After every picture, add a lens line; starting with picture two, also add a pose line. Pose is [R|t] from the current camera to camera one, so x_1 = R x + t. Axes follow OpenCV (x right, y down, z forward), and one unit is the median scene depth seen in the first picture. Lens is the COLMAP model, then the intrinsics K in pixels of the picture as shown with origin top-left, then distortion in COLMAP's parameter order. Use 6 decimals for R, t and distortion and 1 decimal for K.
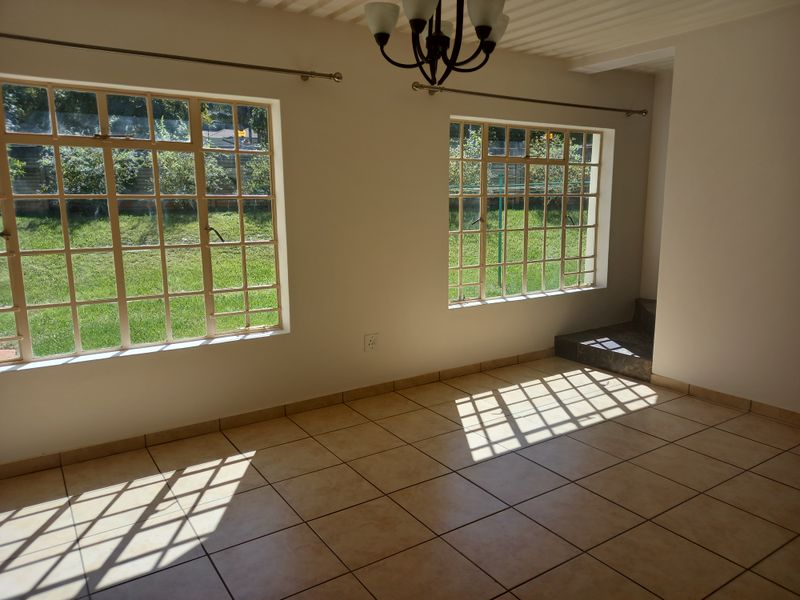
lens RADIAL K [[589.9, 0, 403.2], [0, 589.9, 301.3], [0, 0, 1]] dist [0.008112, 0.017714]
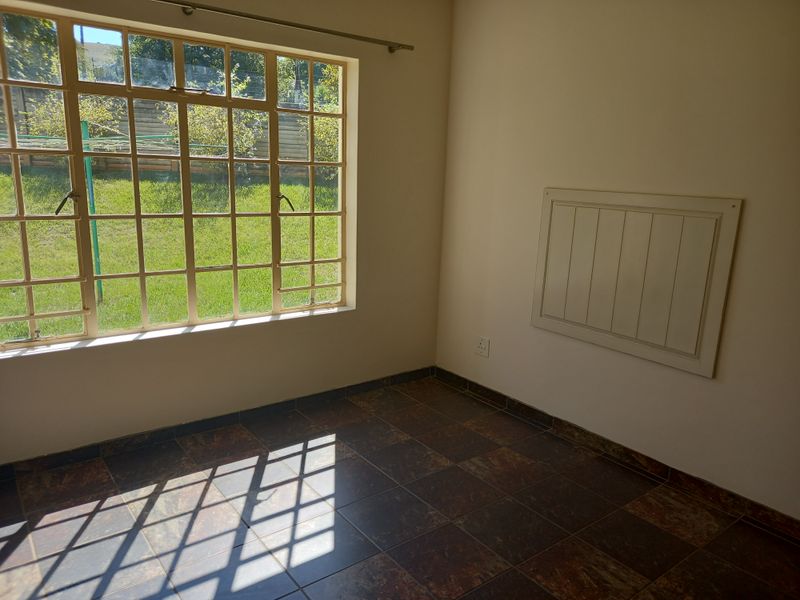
lens RADIAL K [[589.9, 0, 397.9], [0, 589.9, 300.0], [0, 0, 1]] dist [0.008112, 0.017714]
pose [[0.997760, 0.023744, 0.062537, -0.225962], [-0.026637, 0.998593, 0.045849, -0.008908], [-0.061361, -0.047412, 0.996989, 0.065430]]
